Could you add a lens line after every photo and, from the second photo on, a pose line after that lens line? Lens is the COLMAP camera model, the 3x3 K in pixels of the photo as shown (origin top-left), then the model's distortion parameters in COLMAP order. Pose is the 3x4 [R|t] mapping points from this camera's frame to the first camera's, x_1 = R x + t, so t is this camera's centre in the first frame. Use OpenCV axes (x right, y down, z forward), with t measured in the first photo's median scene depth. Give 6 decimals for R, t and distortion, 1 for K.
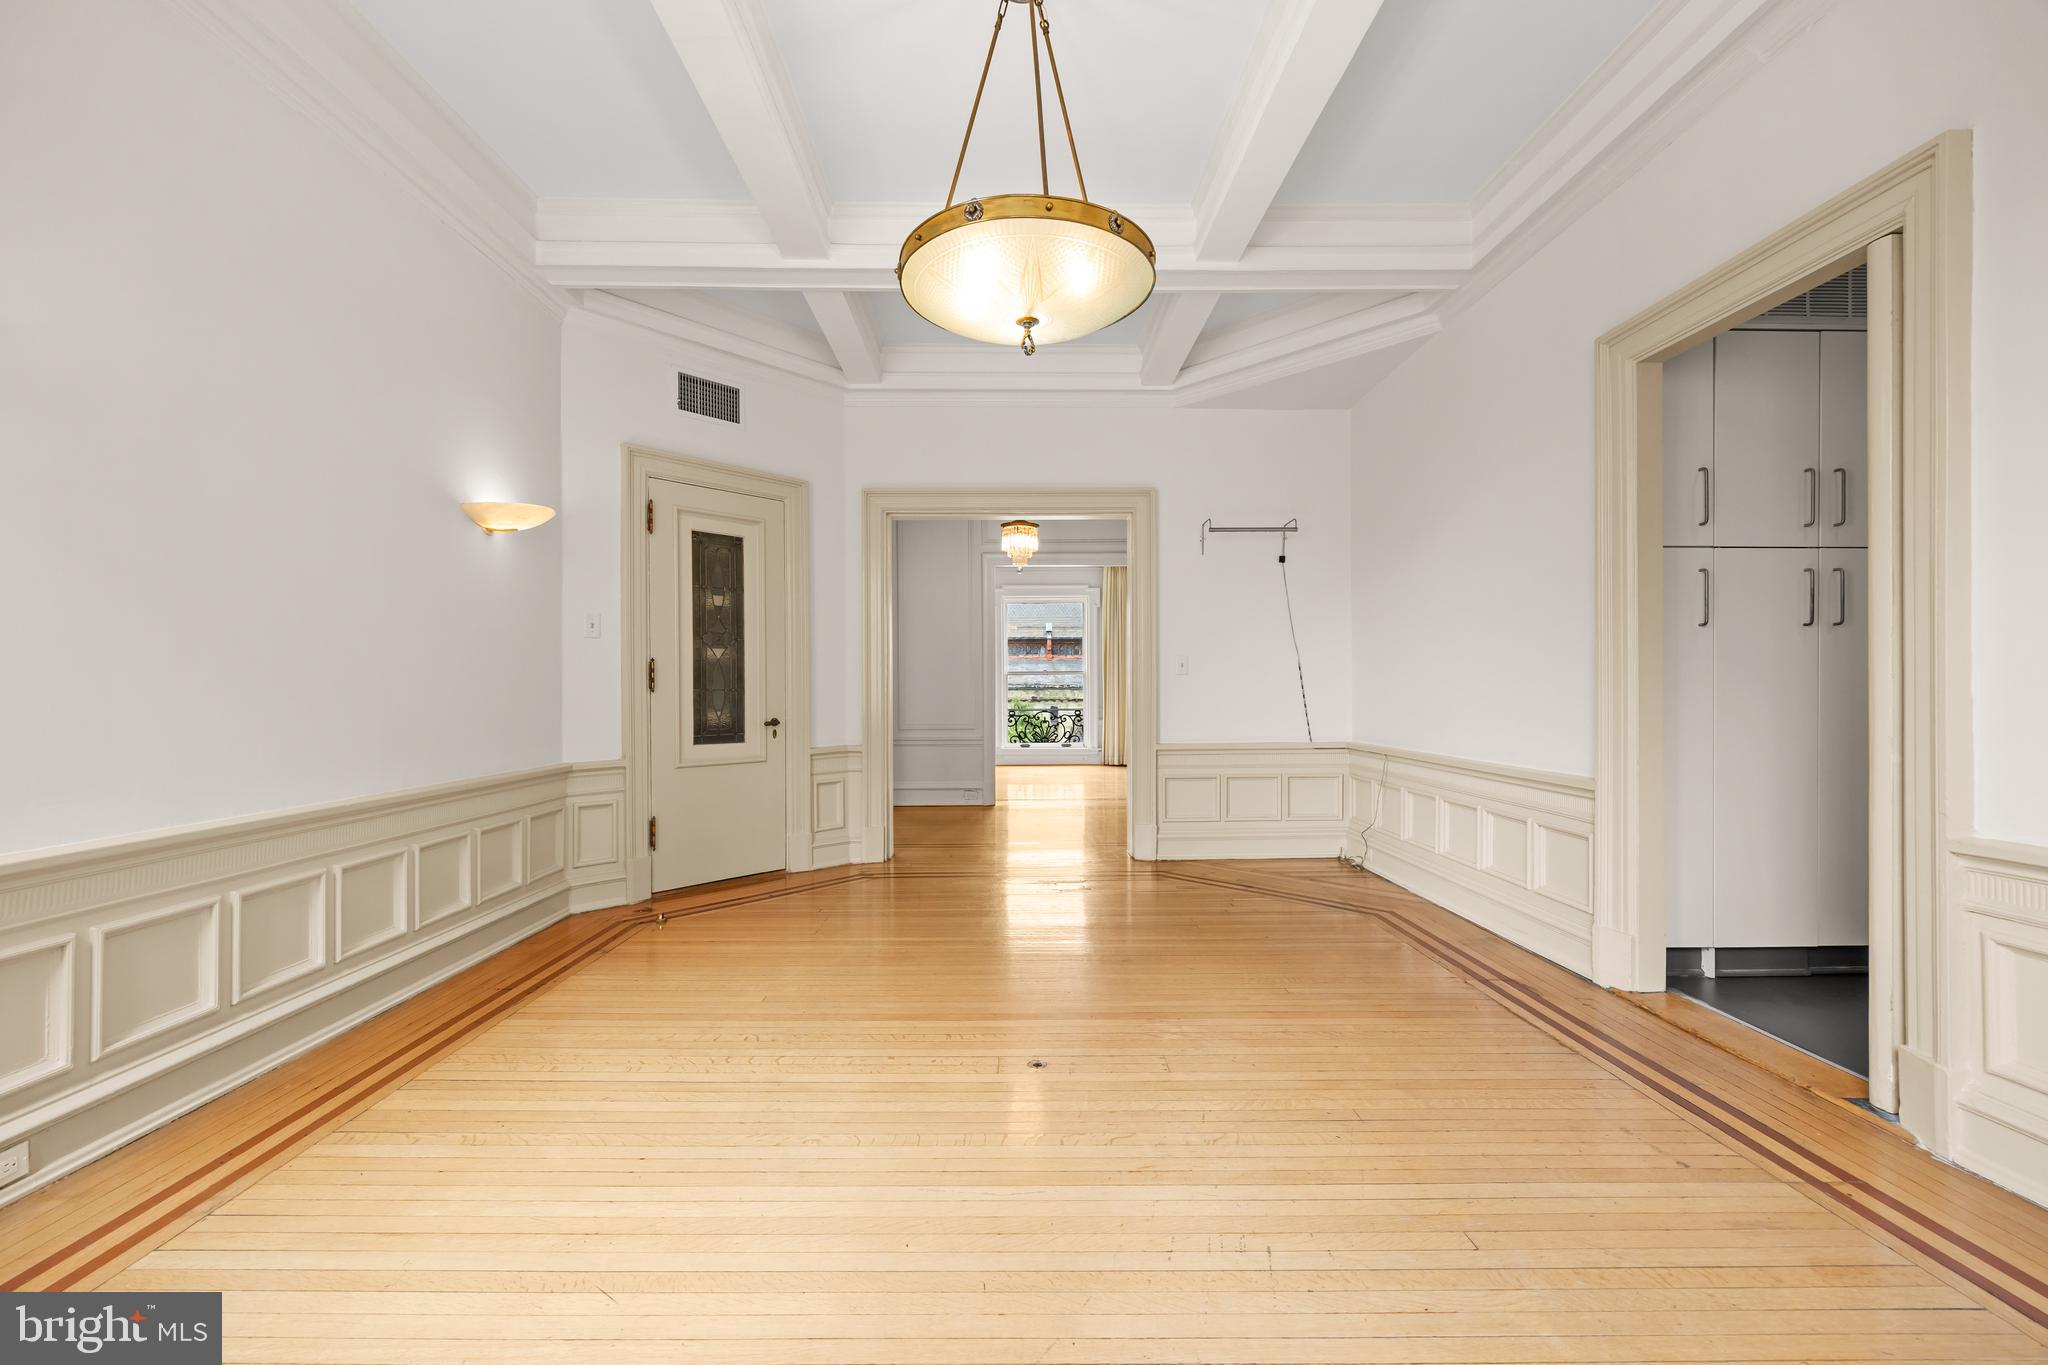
lens RADIAL K [[787.9, 0, 985.7], [0, 787.9, 687.7], [0, 0, 1]] dist [-0.004764, 0.000960]
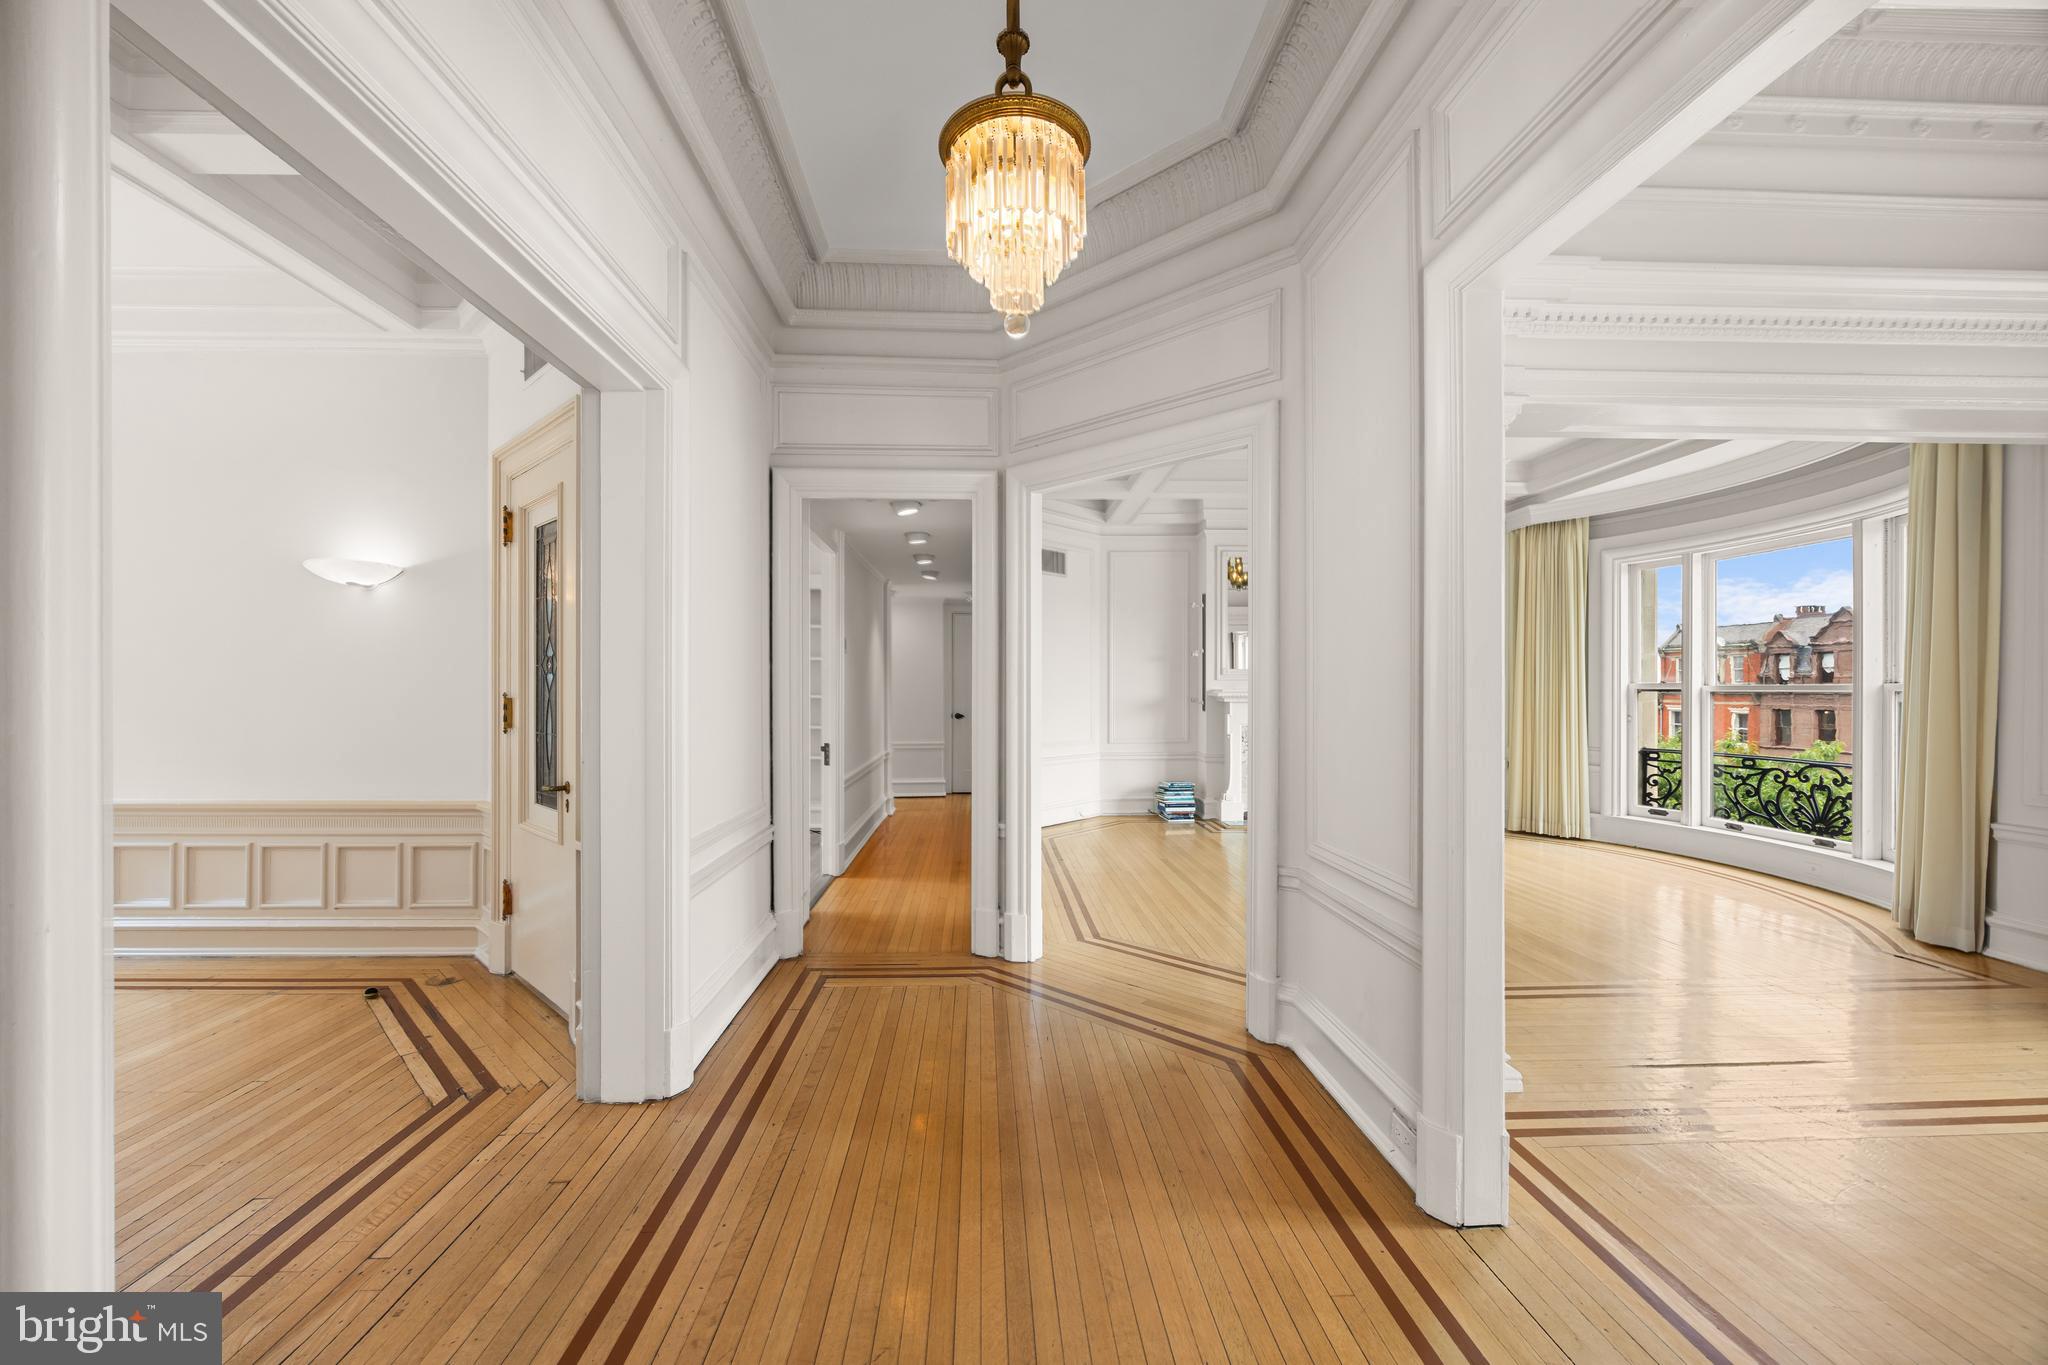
lens RADIAL K [[787.9, 0, 1015.3], [0, 787.9, 684.1], [0, 0, 1]] dist [-0.004764, 0.000960]
pose [[0.050772, 0.007896, -0.998679, 0.419003], [-0.002767, 0.999966, 0.007765, -0.052810], [0.998706, 0.002369, 0.050792, 1.403700]]
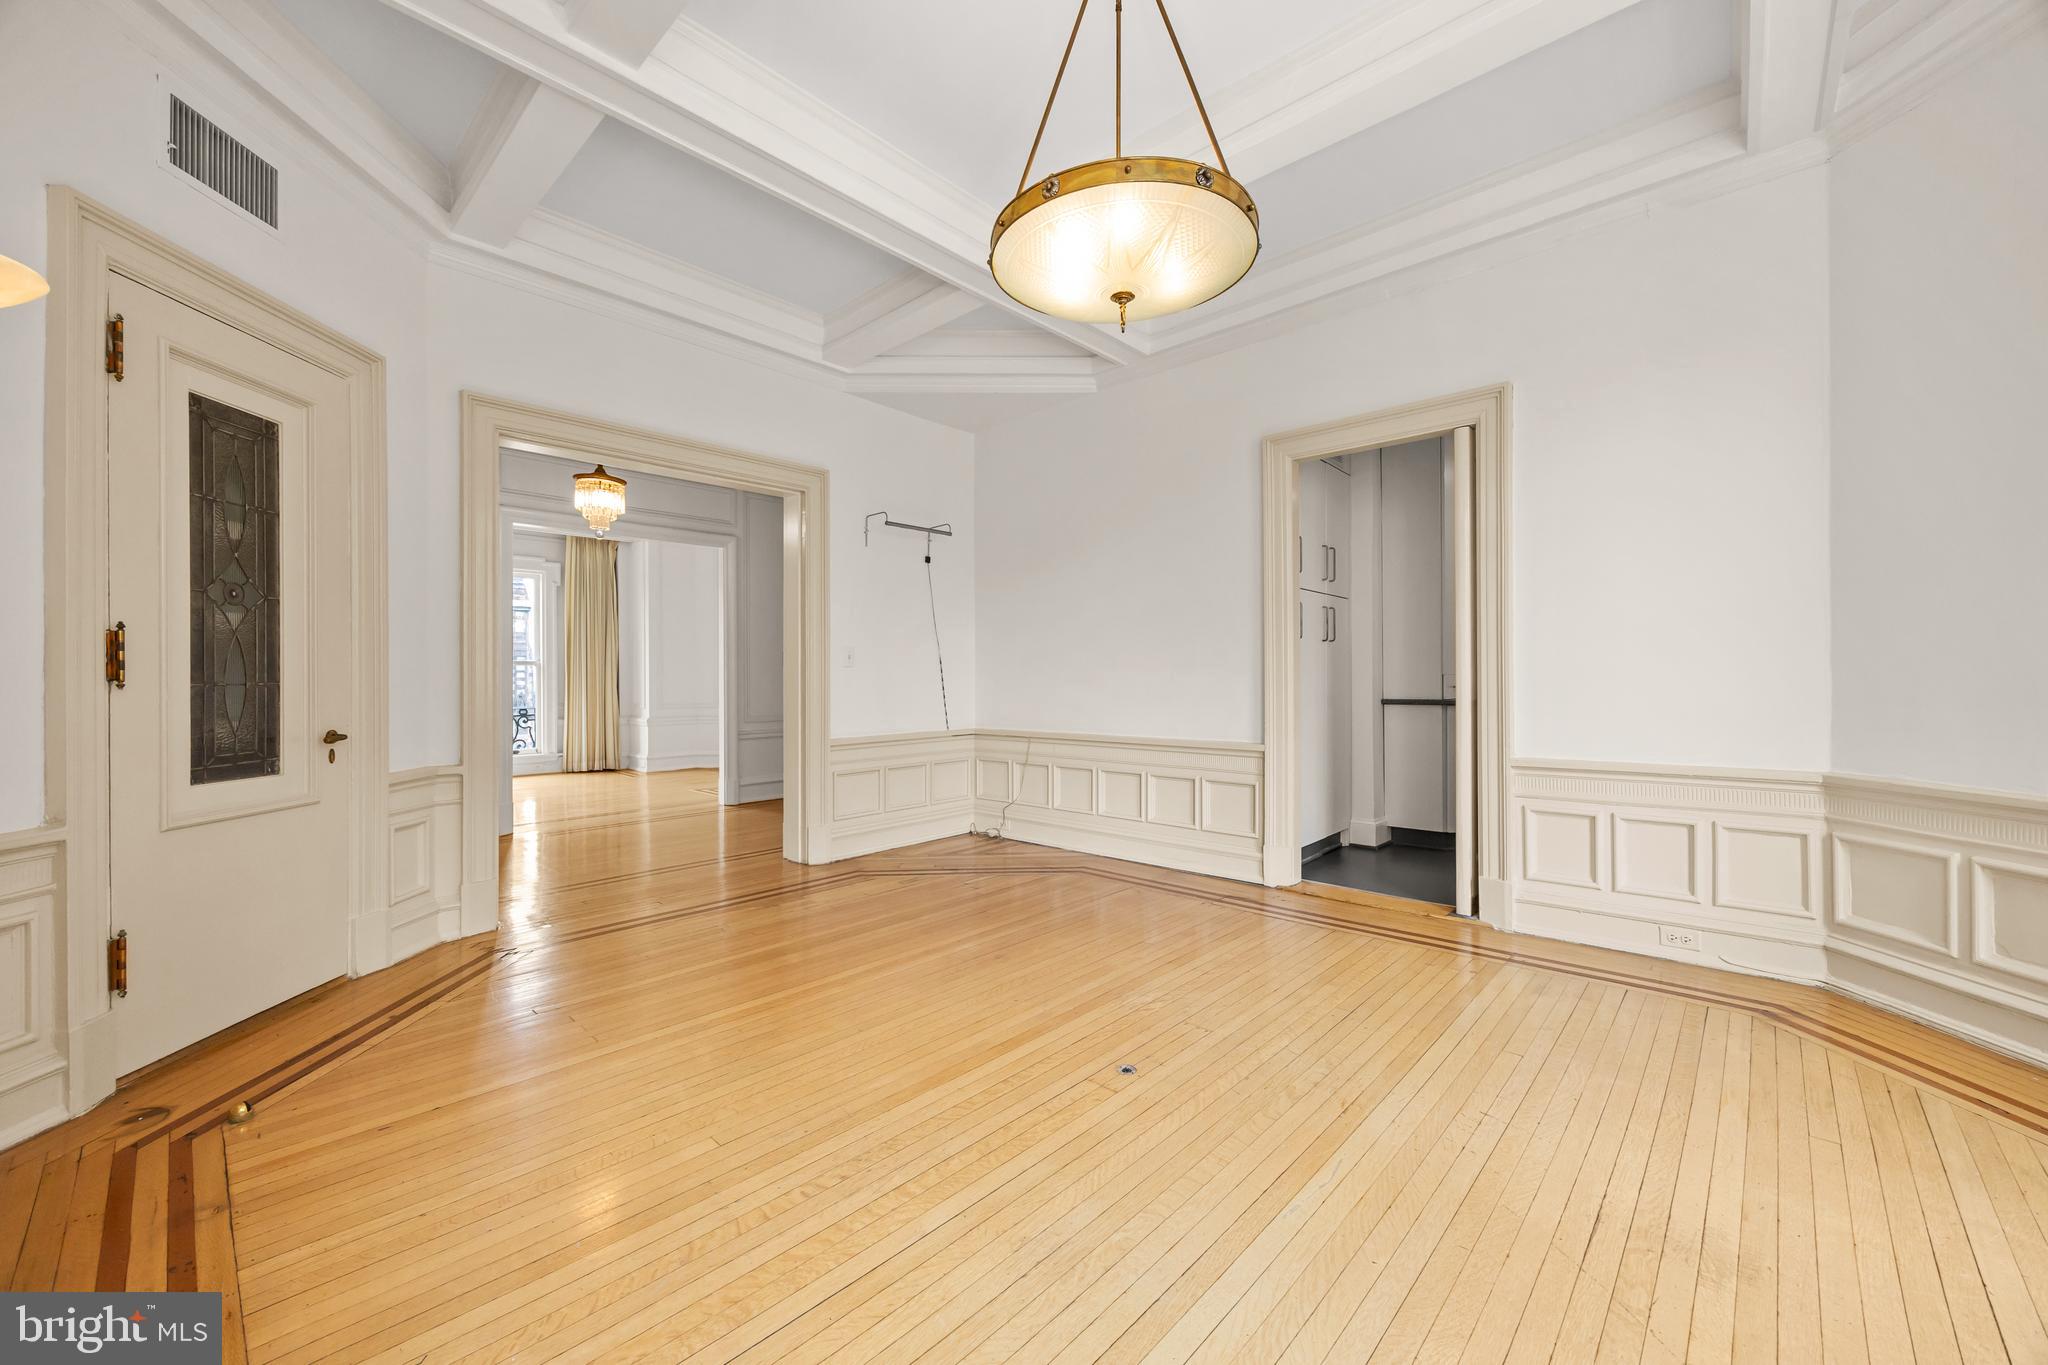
lens RADIAL K [[787.9, 0, 997.6], [0, 787.9, 674.1], [0, 0, 1]] dist [-0.004764, 0.000960]
pose [[0.695488, 0.005501, 0.718517, -0.369751], [0.001440, 0.999958, -0.009050, 0.001615], [-0.718537, 0.007329, 0.695450, 0.218602]]
